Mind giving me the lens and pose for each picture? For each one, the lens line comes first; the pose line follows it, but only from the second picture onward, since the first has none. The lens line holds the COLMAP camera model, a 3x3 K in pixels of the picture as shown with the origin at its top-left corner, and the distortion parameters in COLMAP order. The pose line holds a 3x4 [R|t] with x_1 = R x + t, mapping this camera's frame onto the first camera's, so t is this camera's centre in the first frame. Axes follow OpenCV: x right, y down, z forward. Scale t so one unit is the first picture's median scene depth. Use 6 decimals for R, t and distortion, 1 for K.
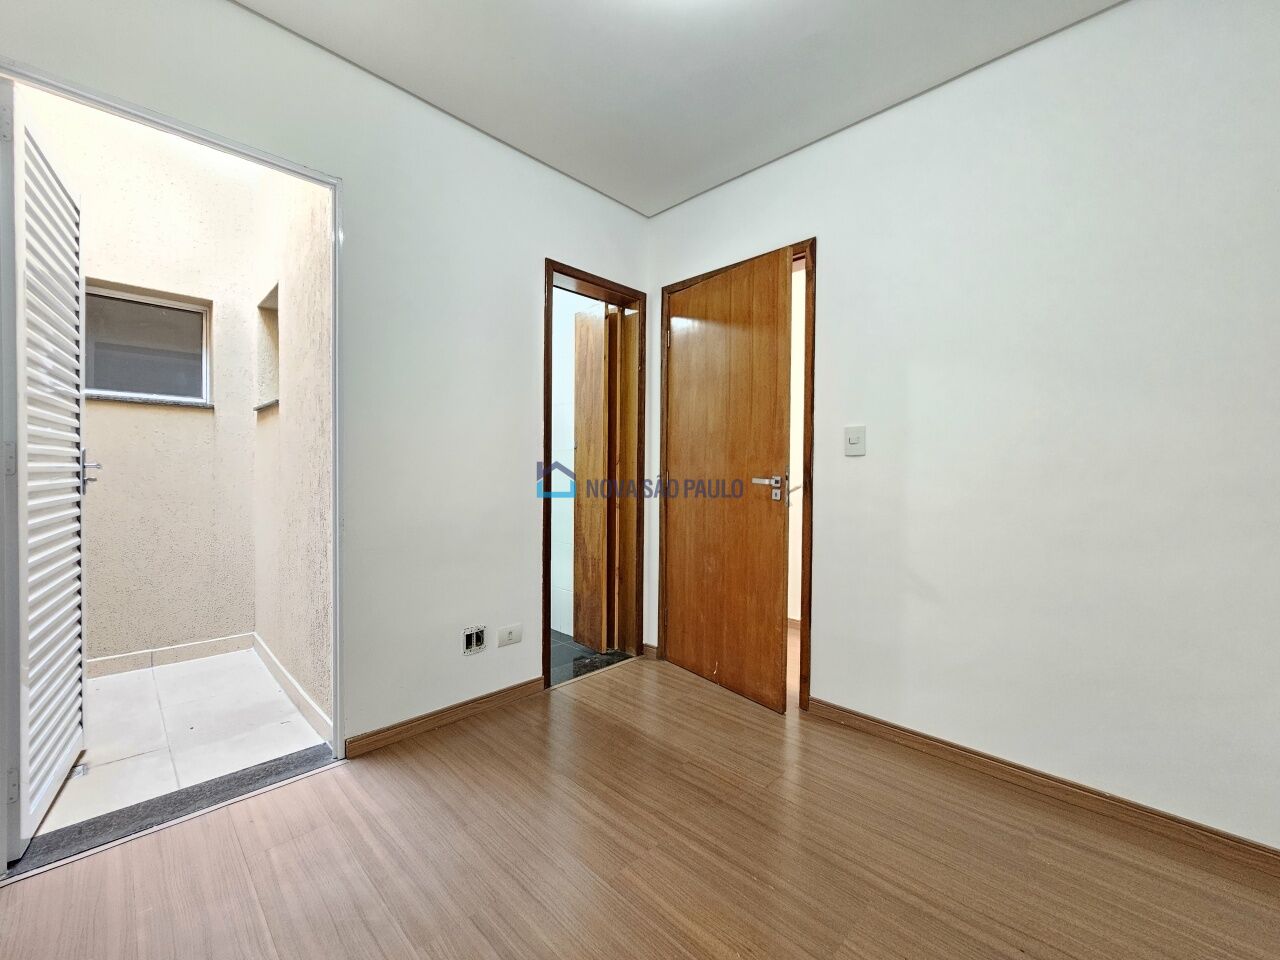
lens RADIAL K [[520.9, 0, 640.0], [0, 520.9, 480.0], [0, 0, 1]] dist [0.000197, -0.000190]
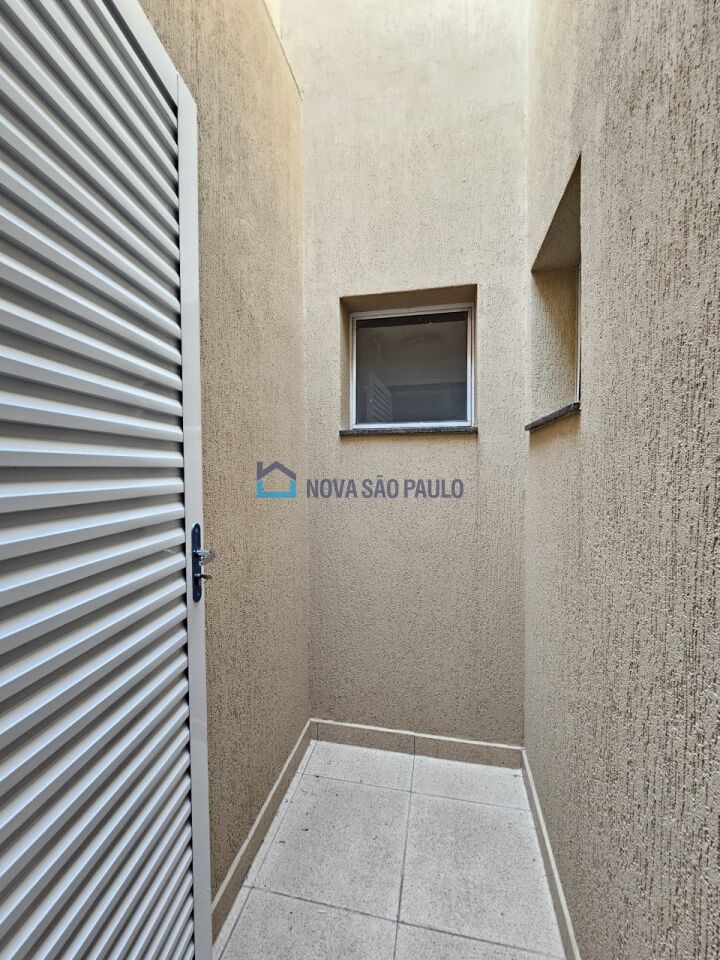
lens RADIAL K [[390.7, 0, 360.0], [0, 390.7, 480.0], [0, 0, 1]] dist [0.000197, -0.000190]
pose [[0.534621, 0.012815, -0.844995, -0.433775], [-0.001126, 0.999895, 0.014451, -0.077099], [0.845091, -0.006775, 0.534580, 0.557579]]
